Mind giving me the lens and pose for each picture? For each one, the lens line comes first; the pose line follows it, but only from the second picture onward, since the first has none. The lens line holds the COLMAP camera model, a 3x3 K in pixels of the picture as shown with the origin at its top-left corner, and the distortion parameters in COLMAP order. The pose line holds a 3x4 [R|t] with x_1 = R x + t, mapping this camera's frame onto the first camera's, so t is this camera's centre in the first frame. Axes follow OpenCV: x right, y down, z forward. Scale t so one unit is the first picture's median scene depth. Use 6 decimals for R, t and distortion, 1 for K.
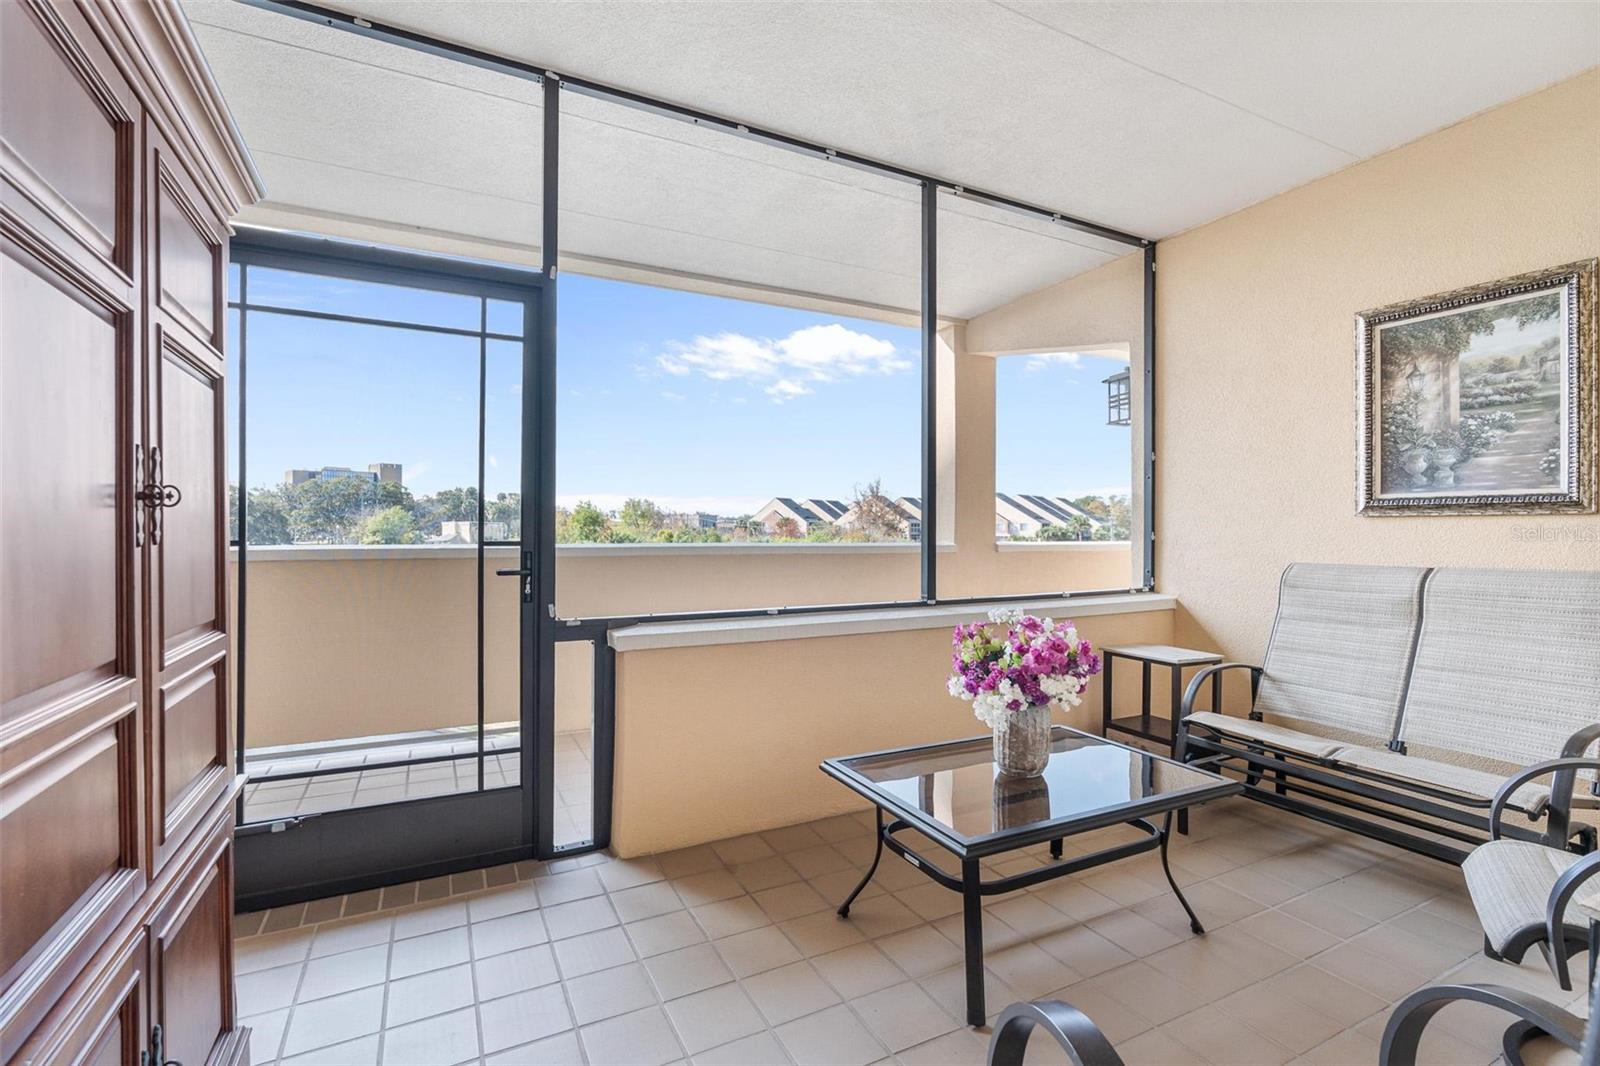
lens RADIAL K [[719.2, 0, 802.0], [0, 719.2, 529.8], [0, 0, 1]] dist [-0.012424, 0.001145]
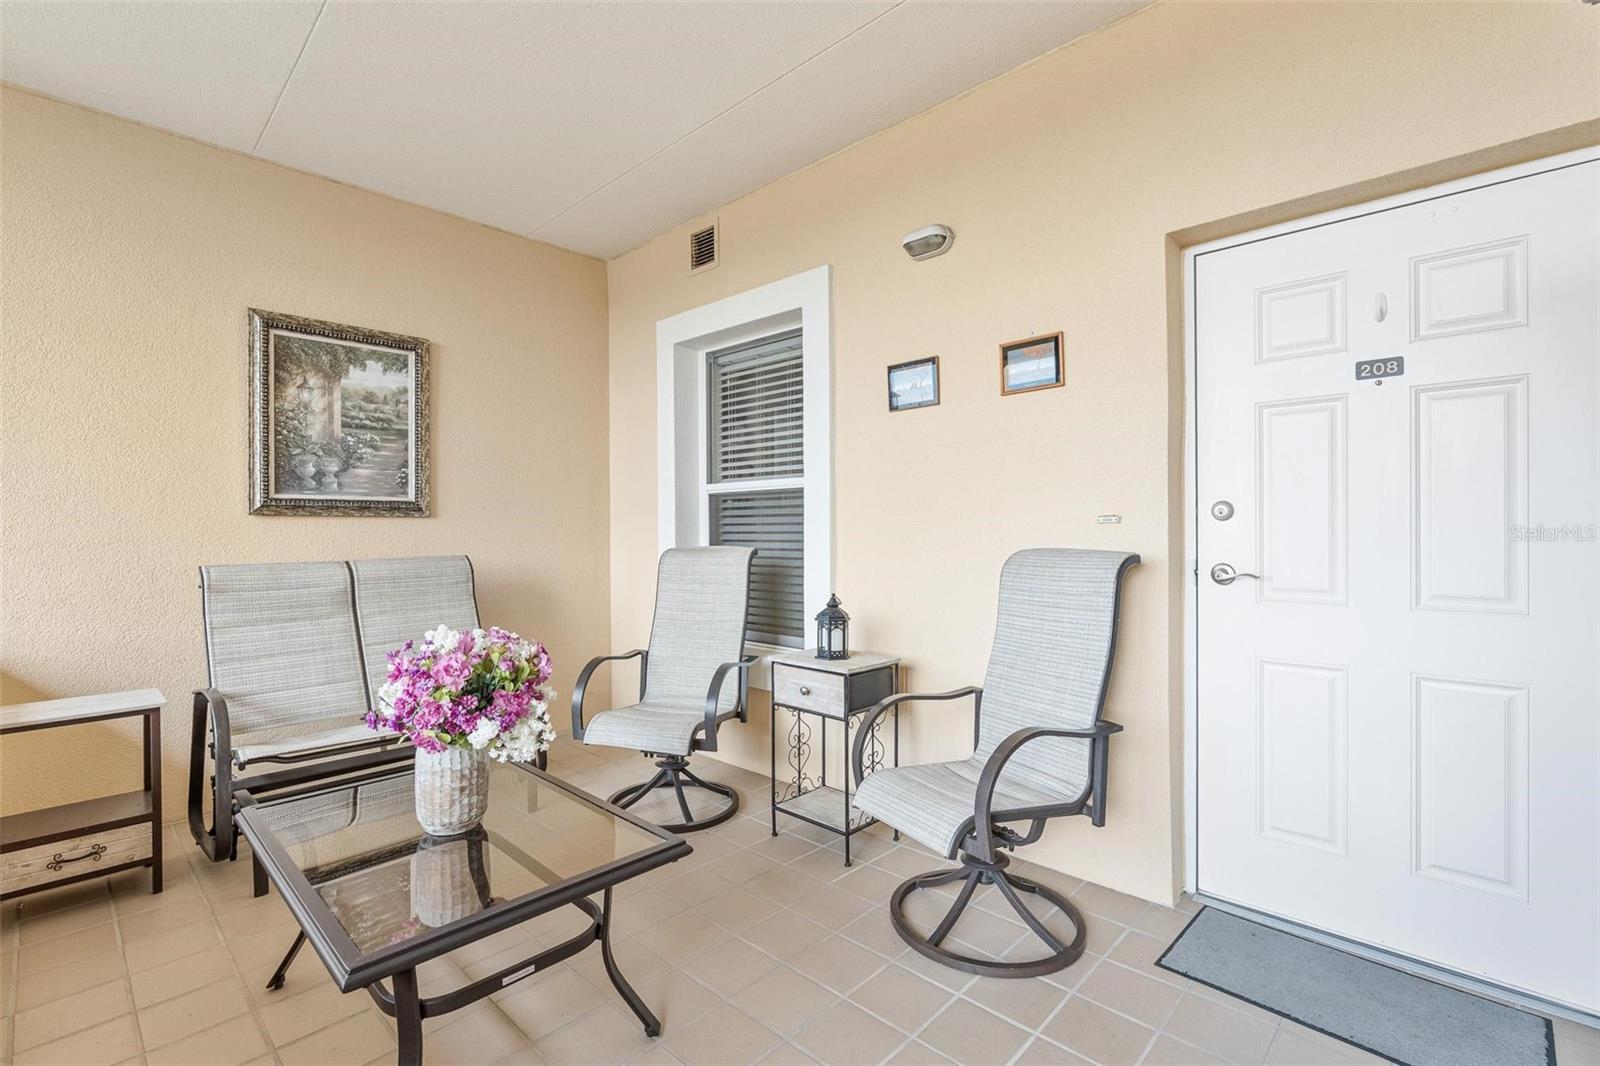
lens RADIAL K [[719.2, 0, 797.7], [0, 719.2, 532.5], [0, 0, 1]] dist [-0.012424, 0.001145]
pose [[-0.339144, -0.010787, 0.940673, -0.453850], [0.001058, 0.999929, 0.011848, -0.005947], [-0.940734, 0.005014, -0.339109, 0.692506]]
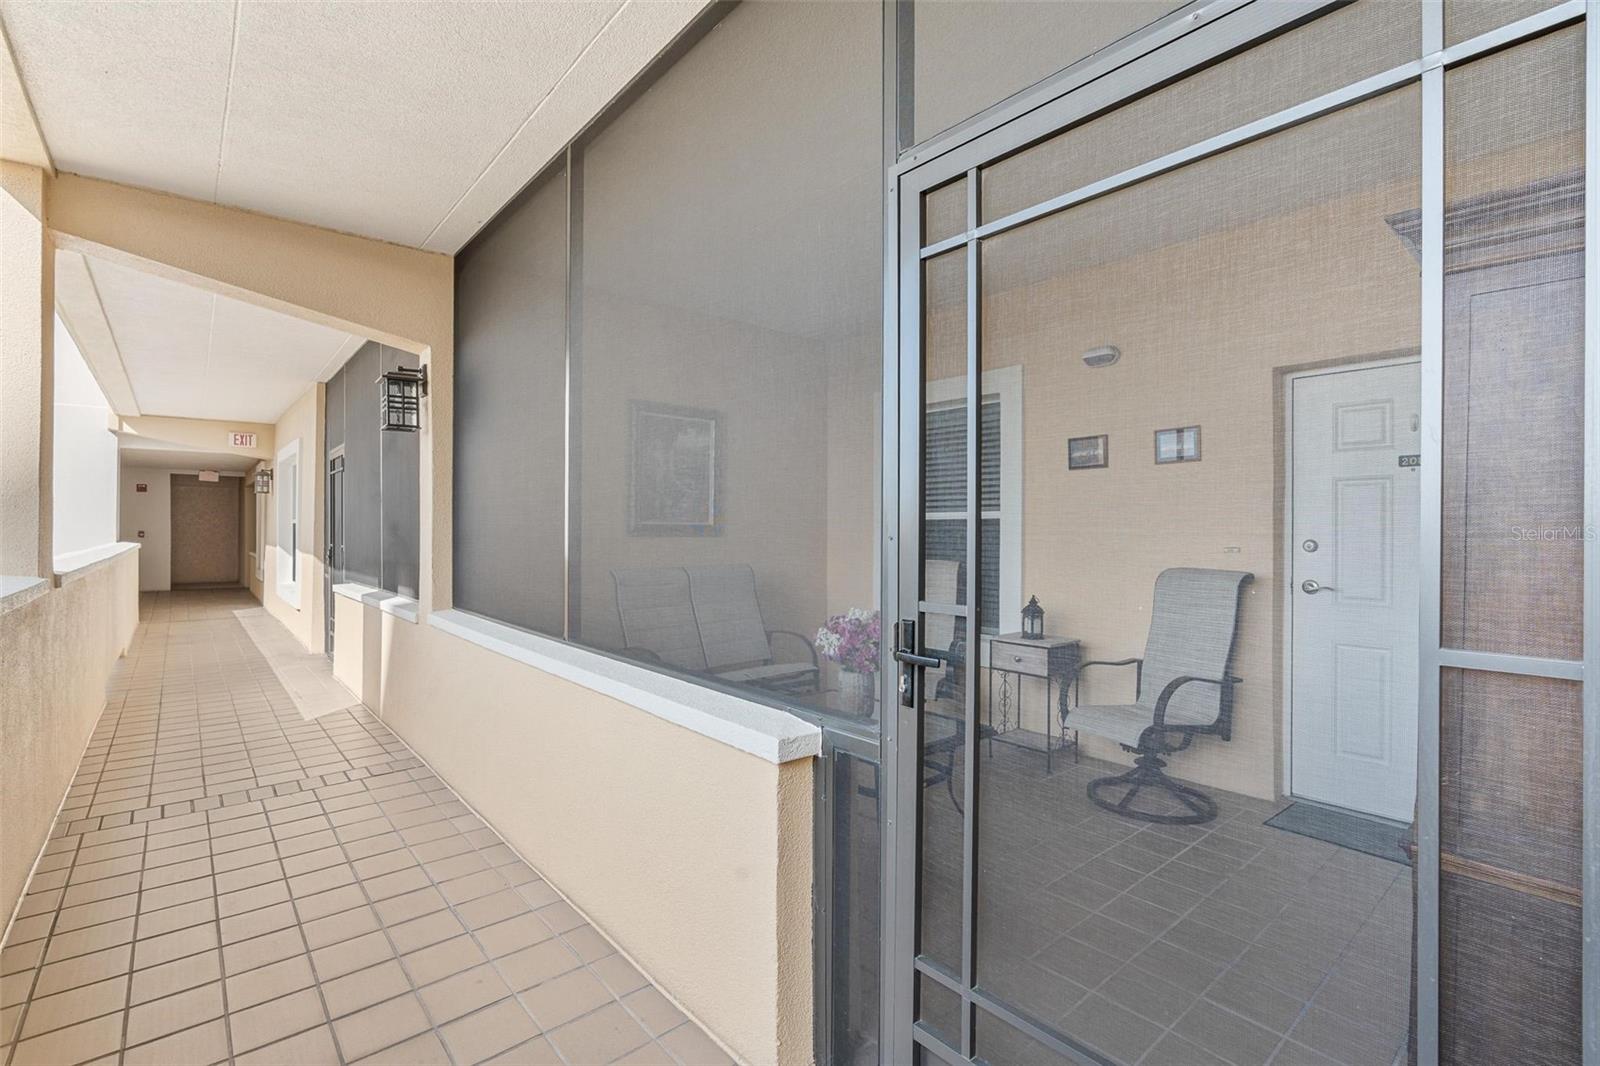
lens RADIAL K [[719.2, 0, 803.6], [0, 719.2, 529.9], [0, 0, 1]] dist [-0.012424, 0.001145]
pose [[-0.242167, -0.007124, 0.970208, -0.843509], [-0.009441, 0.999943, 0.004986, -0.045871], [-0.970189, -0.007952, -0.242221, 1.117863]]
